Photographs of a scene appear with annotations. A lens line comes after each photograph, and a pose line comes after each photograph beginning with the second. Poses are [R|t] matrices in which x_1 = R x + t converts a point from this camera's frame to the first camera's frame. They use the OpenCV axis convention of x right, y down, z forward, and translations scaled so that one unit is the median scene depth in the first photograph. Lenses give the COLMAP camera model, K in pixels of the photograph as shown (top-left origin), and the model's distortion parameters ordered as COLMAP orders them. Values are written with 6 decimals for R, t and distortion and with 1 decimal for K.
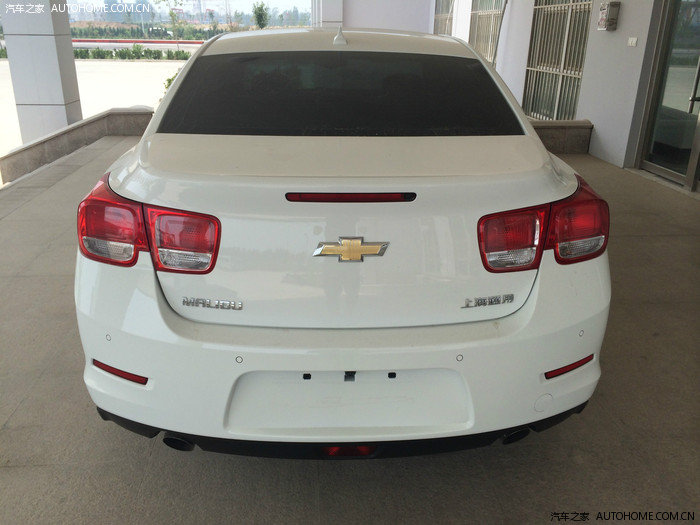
lens RADIAL K [[599.2, 0, 350.0], [0, 599.2, 262.5], [0, 0, 1]] dist [0.093097, -0.147024]
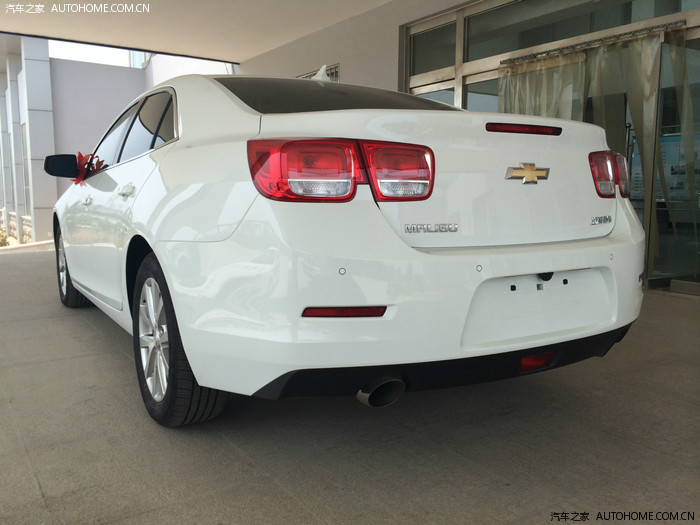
lens RADIAL K [[599.2, 0, 350.0], [0, 599.2, 262.5], [0, 0, 1]] dist [0.093097, -0.147024]
pose [[0.880316, -0.072777, 0.468773, -0.845765], [0.182141, 0.964277, -0.192341, 0.300917], [-0.438029, 0.254704, 0.862123, 0.162421]]
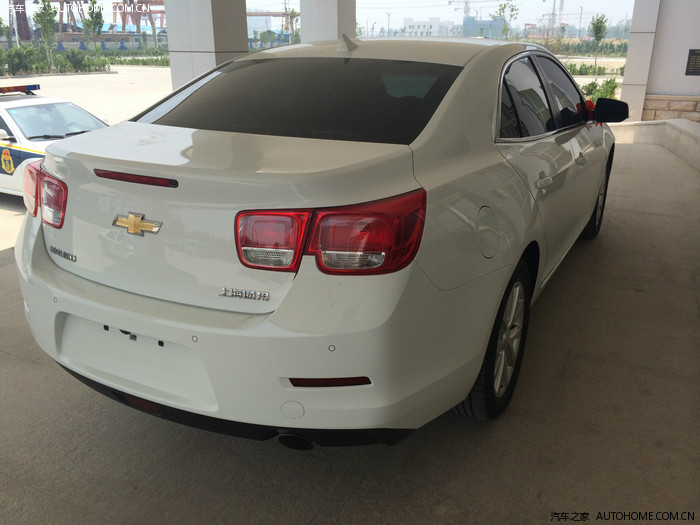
lens RADIAL K [[599.2, 0, 350.0], [0, 599.2, 262.5], [0, 0, 1]] dist [0.093097, -0.147024]
pose [[0.862975, 0.162865, -0.478277, 0.876623], [-0.173026, 0.984646, 0.023098, -0.044919], [0.474696, 0.062822, 0.877905, 0.181675]]
